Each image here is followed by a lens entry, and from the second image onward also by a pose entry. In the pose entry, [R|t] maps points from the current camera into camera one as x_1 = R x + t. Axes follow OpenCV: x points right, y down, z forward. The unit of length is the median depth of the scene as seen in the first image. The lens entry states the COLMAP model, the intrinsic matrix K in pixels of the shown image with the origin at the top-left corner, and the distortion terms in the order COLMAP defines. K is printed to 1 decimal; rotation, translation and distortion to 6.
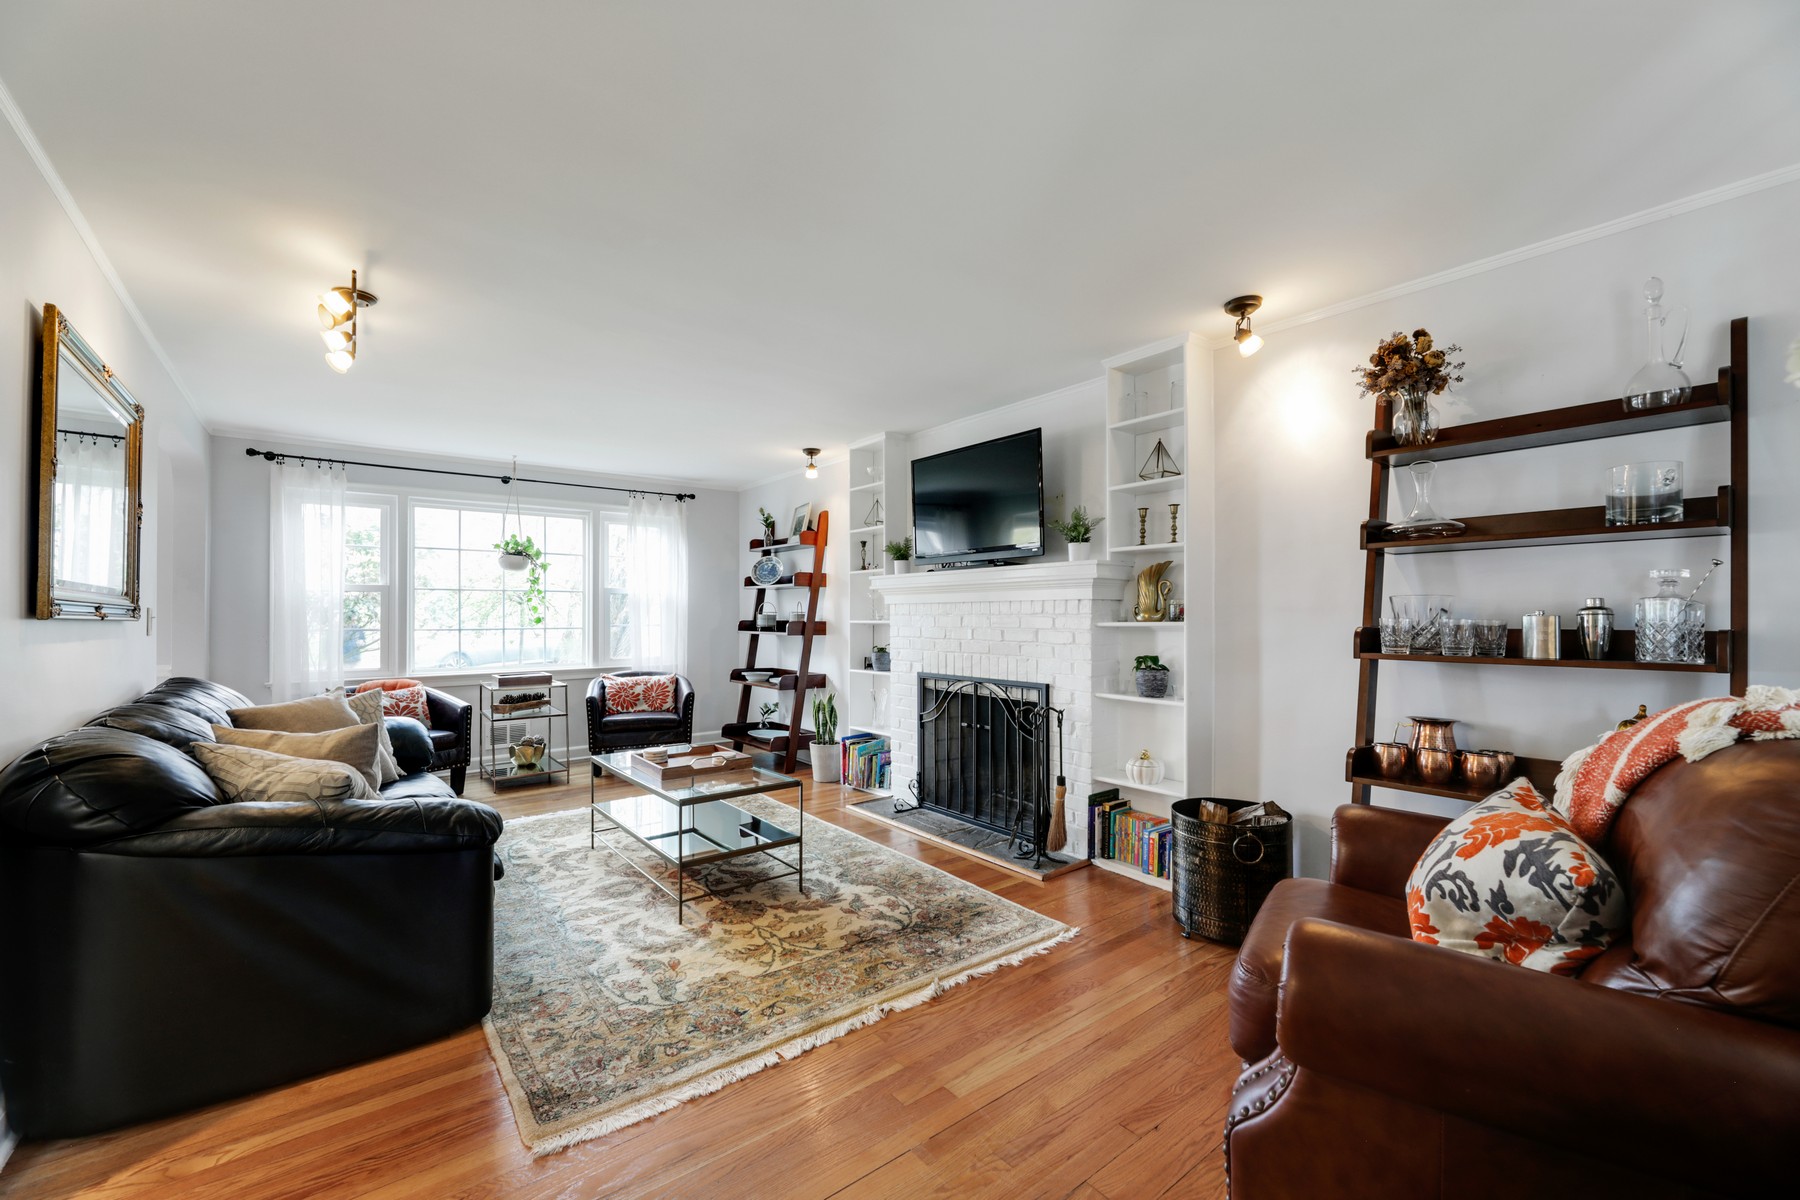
lens RADIAL K [[734.2, 0, 902.9], [0, 734.2, 613.6], [0, 0, 1]] dist [0.000324, -0.003527]
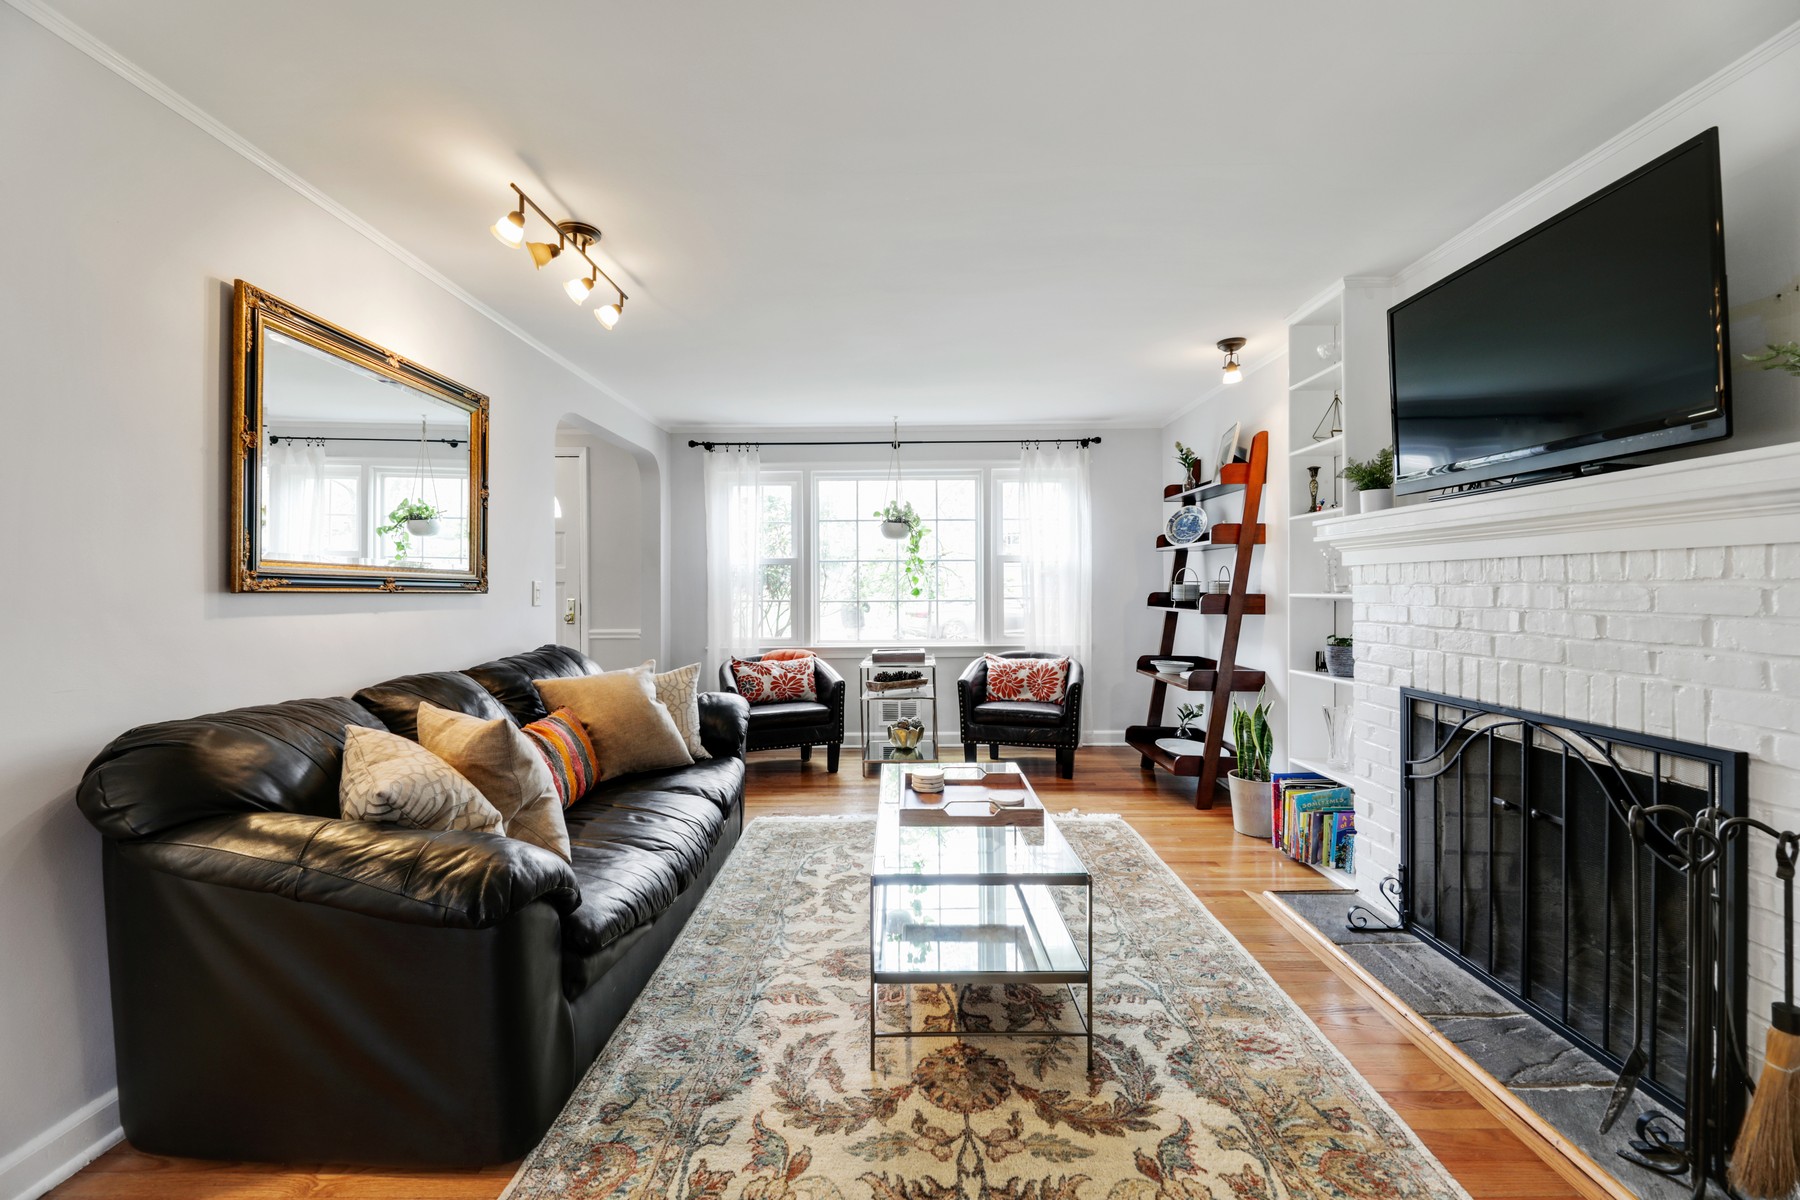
lens RADIAL K [[734.2, 0, 893.6], [0, 734.2, 588.9], [0, 0, 1]] dist [0.000324, -0.003527]
pose [[0.777569, -0.001416, -0.628796, 0.066726], [0.005423, 0.999975, 0.004455, 0.001083], [0.628774, -0.006874, 0.777557, 0.304686]]
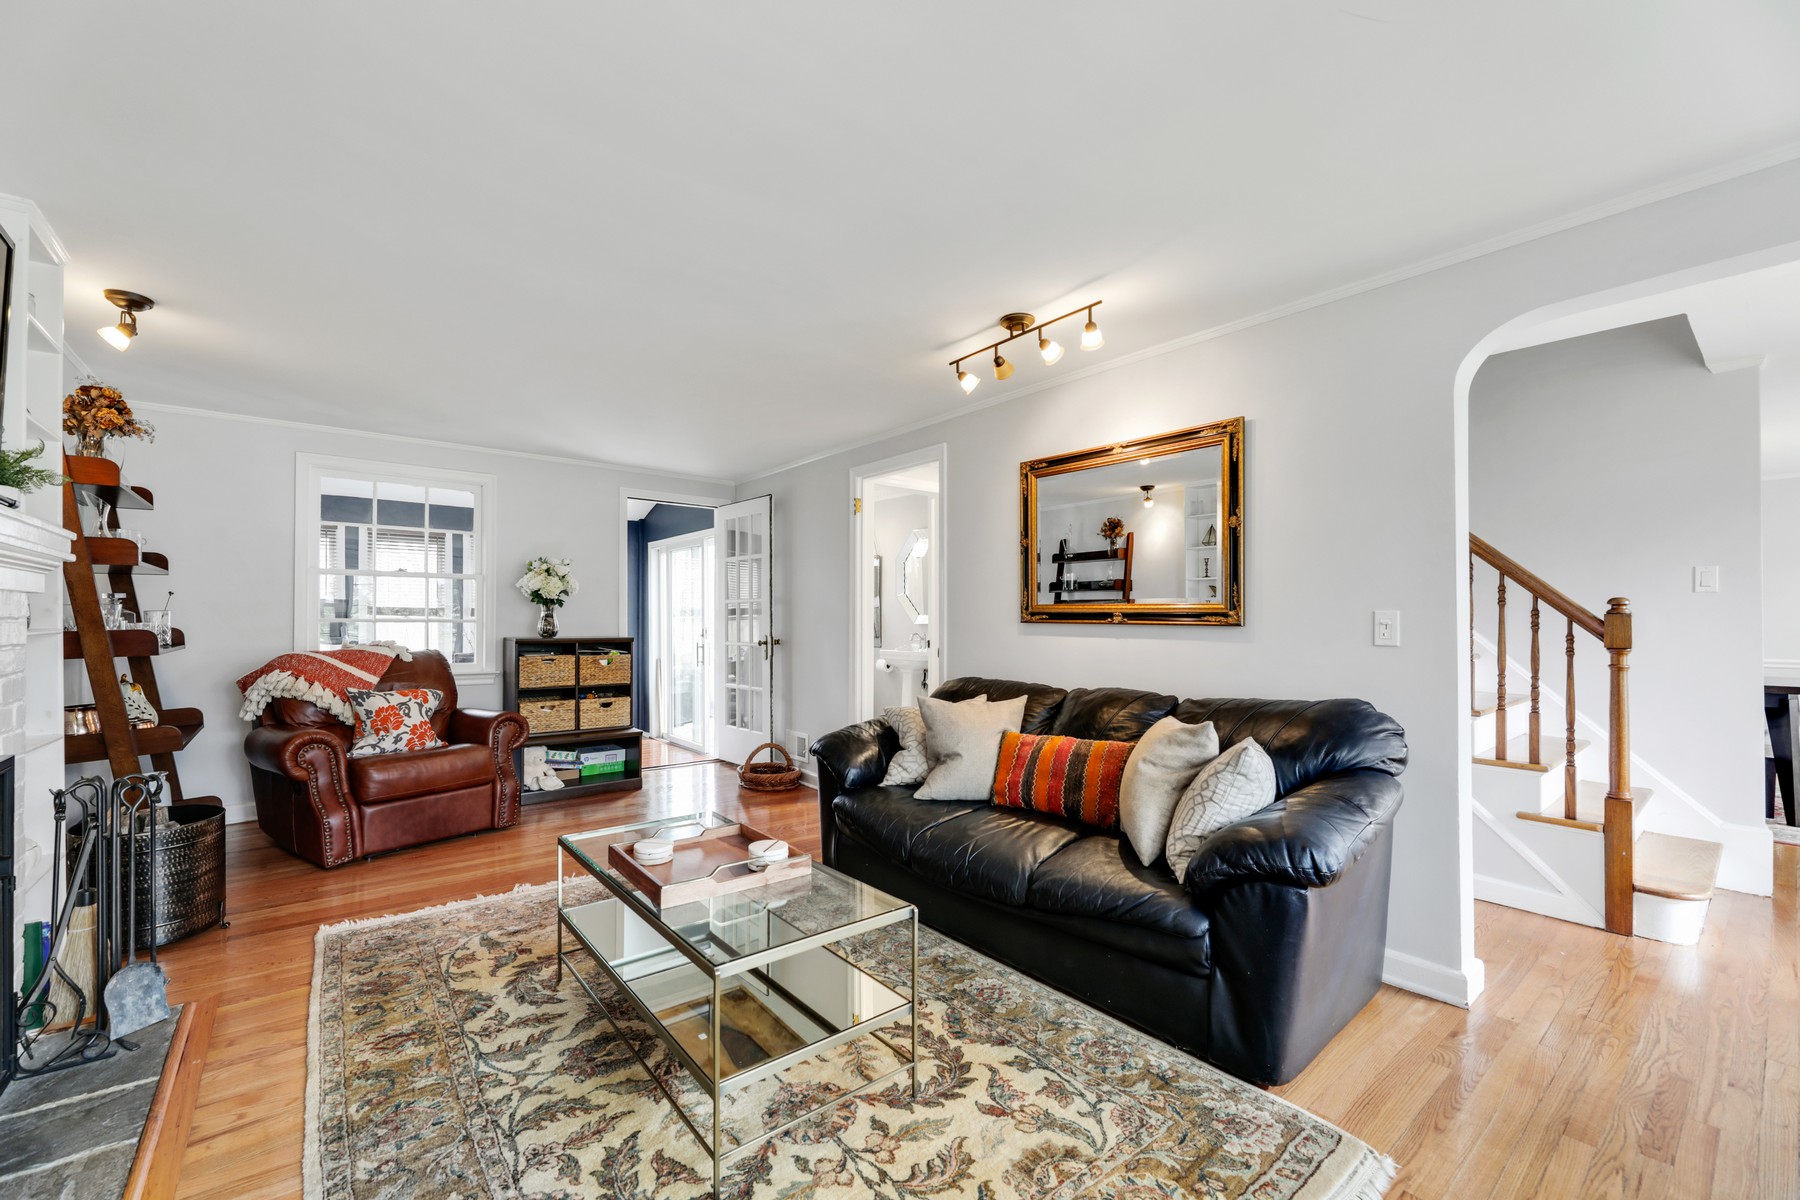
lens RADIAL K [[734.2, 0, 892.9], [0, 734.2, 614.3], [0, 0, 1]] dist [0.000324, -0.003527]
pose [[-0.999963, -0.000714, -0.008593, -0.315222], [-0.000602, 0.999915, -0.013005, 0.004323], [0.008601, -0.012999, -0.999879, 1.165223]]
